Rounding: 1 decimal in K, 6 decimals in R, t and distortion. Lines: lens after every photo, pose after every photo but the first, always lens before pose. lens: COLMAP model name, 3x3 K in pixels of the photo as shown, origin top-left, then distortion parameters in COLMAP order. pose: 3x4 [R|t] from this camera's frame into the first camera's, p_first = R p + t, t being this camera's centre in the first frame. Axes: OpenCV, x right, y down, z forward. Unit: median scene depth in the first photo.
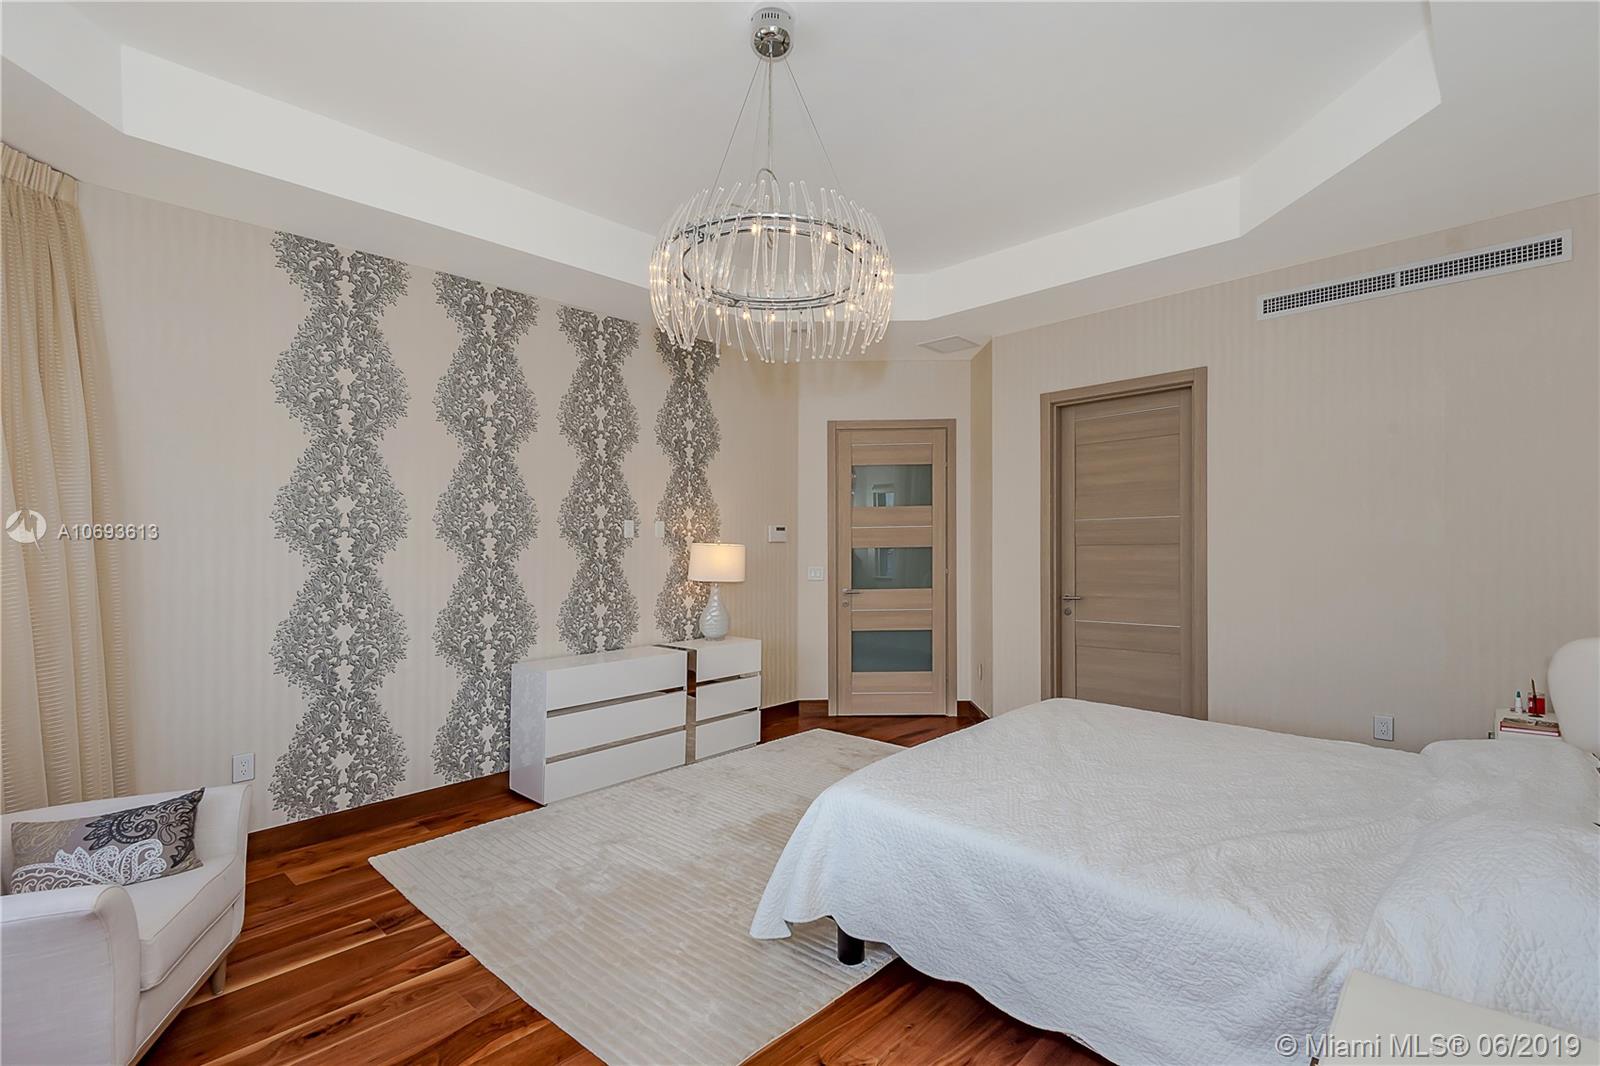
lens RADIAL K [[736.8, 0, 806.8], [0, 736.8, 536.7], [0, 0, 1]] dist [0.002969, -0.002065]
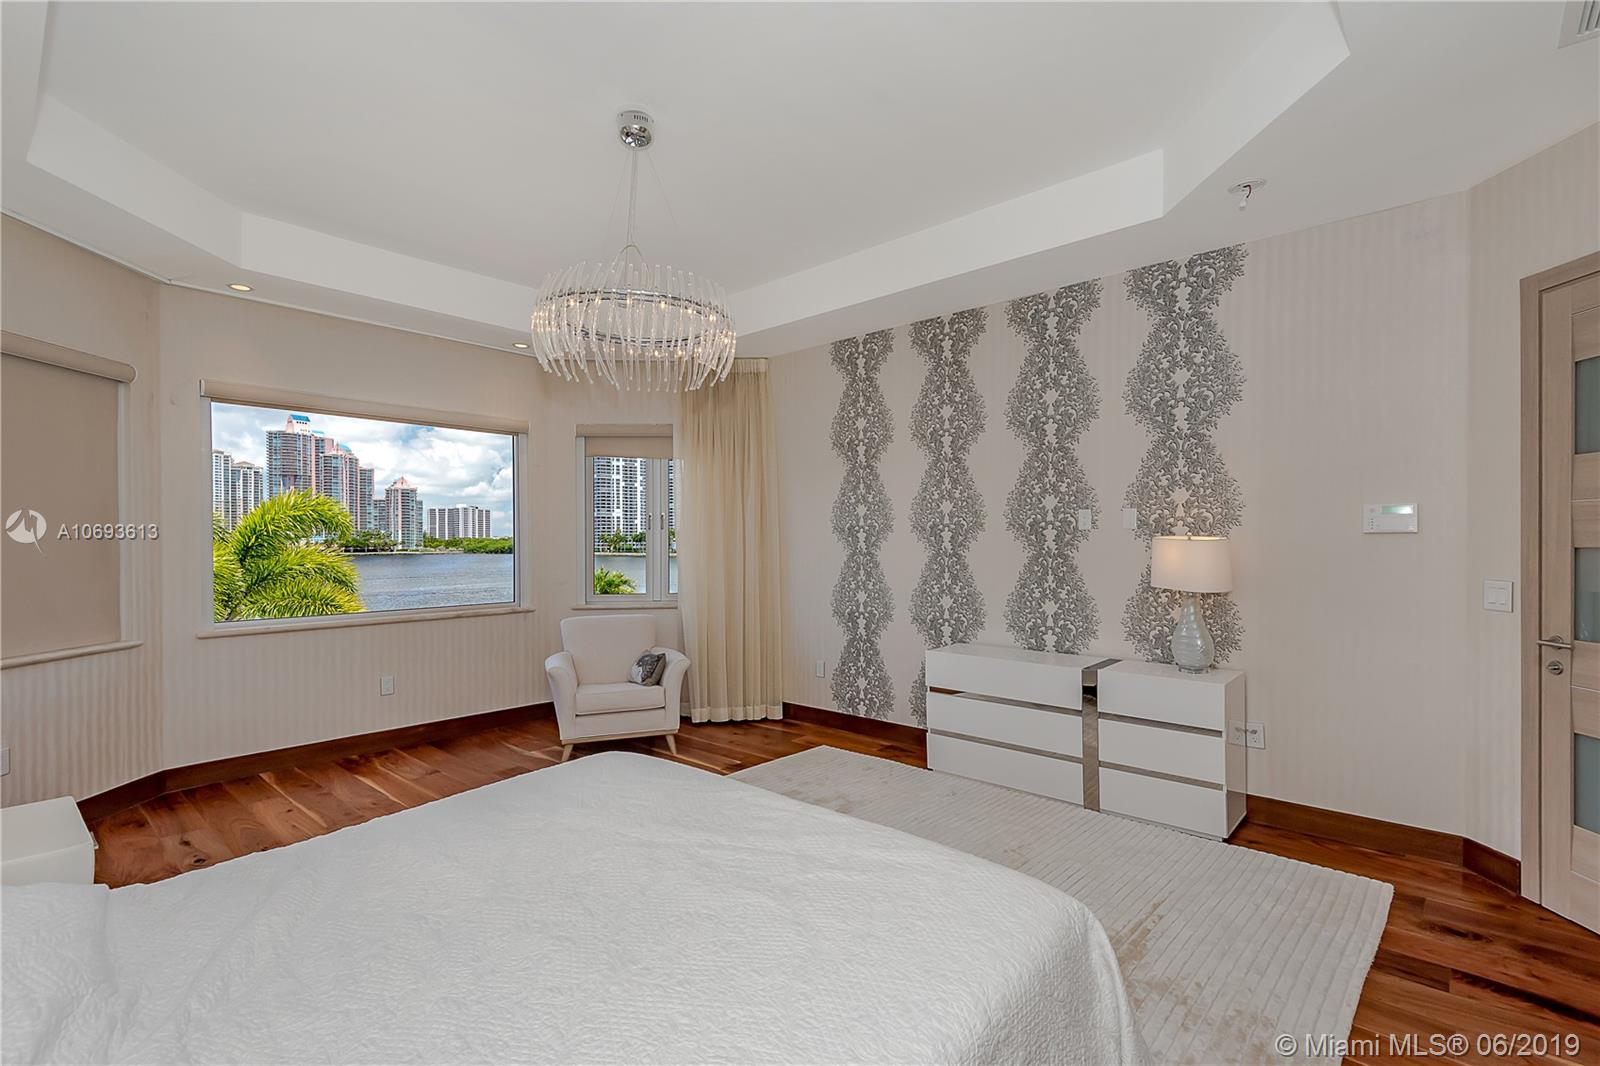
lens RADIAL K [[728.1, 0, 833.6], [0, 728.1, 526.4], [0, 0, 1]] dist [-0.000535, -0.000379]
pose [[0.016965, -0.005702, -0.999840, 0.638543], [0.018632, 0.999812, -0.005386, -0.003305], [0.999682, -0.018537, 0.017068, 0.708757]]
